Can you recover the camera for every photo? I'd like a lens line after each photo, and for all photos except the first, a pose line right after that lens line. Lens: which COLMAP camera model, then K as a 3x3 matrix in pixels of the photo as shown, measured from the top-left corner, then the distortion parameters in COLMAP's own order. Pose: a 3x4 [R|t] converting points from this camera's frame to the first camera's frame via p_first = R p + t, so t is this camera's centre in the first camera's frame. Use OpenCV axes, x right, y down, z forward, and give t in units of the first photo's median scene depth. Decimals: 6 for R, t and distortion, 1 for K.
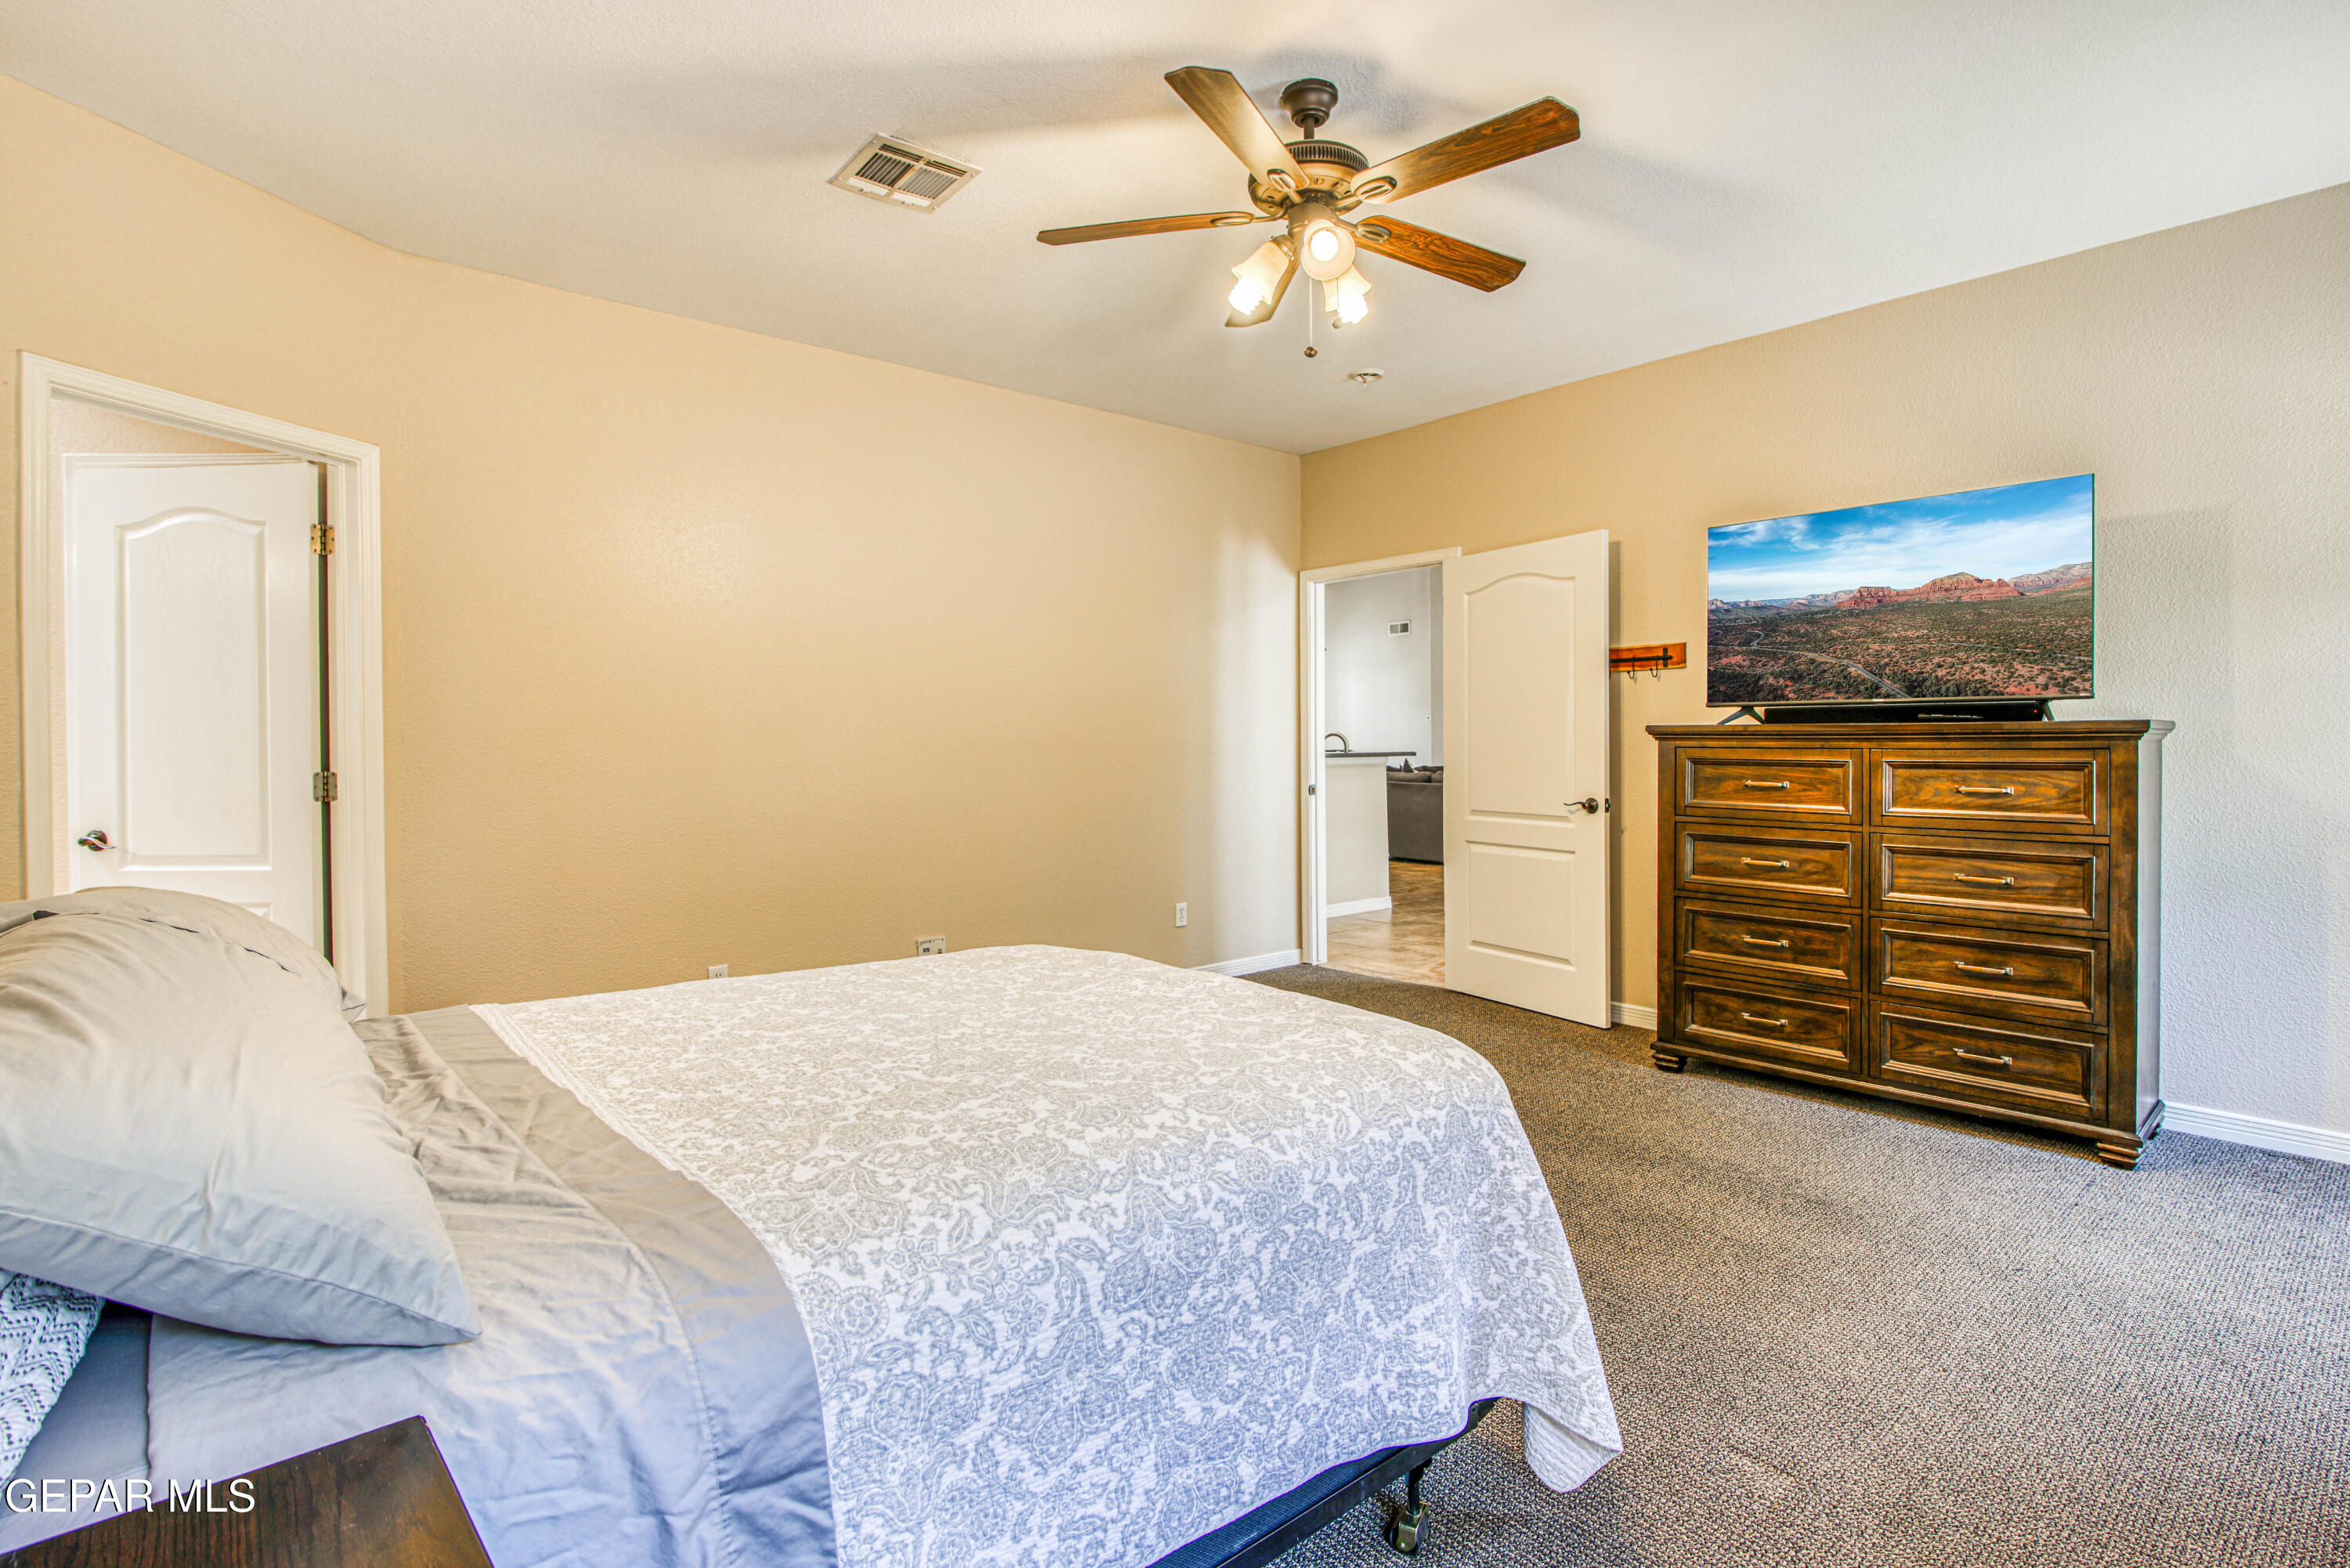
lens RADIAL K [[1102.1, 0, 1163.8], [0, 1102.1, 763.0], [0, 0, 1]] dist [-0.020343, 0.000032]
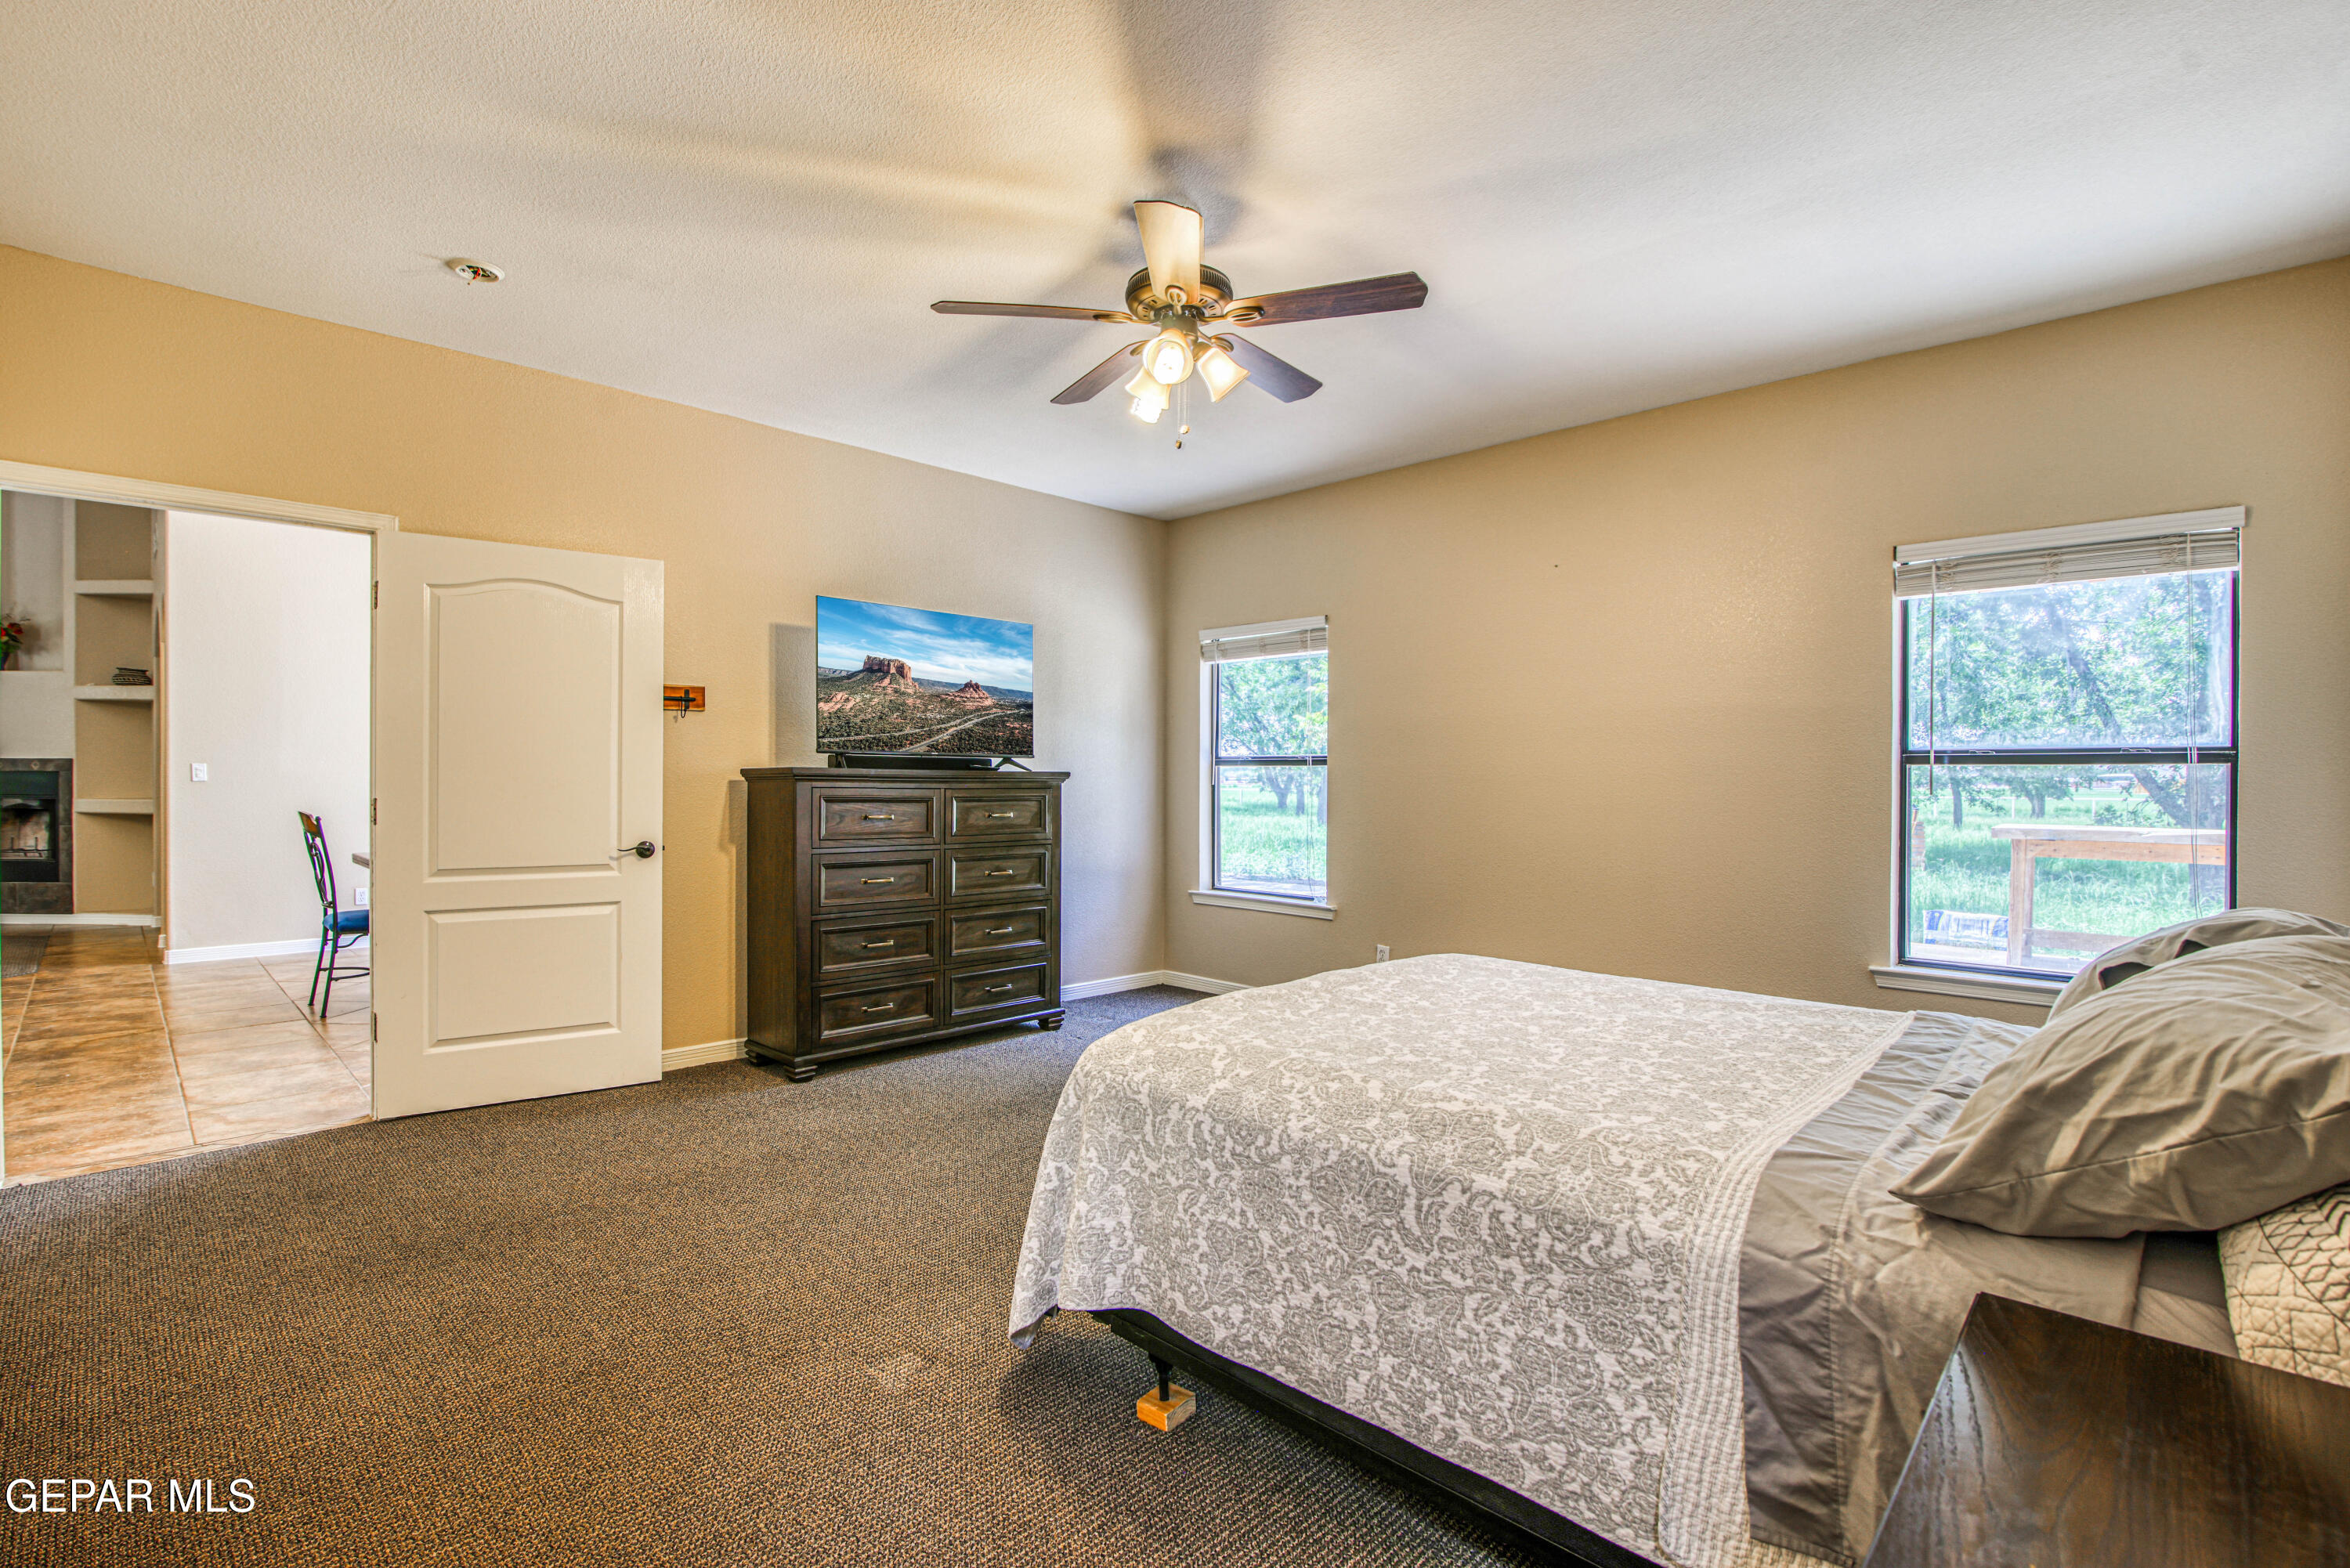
lens RADIAL K [[1102.1, 0, 1165.5], [0, 1102.1, 792.5], [0, 0, 1]] dist [-0.020343, 0.000032]
pose [[-0.070596, -0.008237, 0.997471, -0.715559], [0.012135, 0.999885, 0.009116, -0.016188], [-0.997431, 0.012748, -0.070487, 0.764019]]
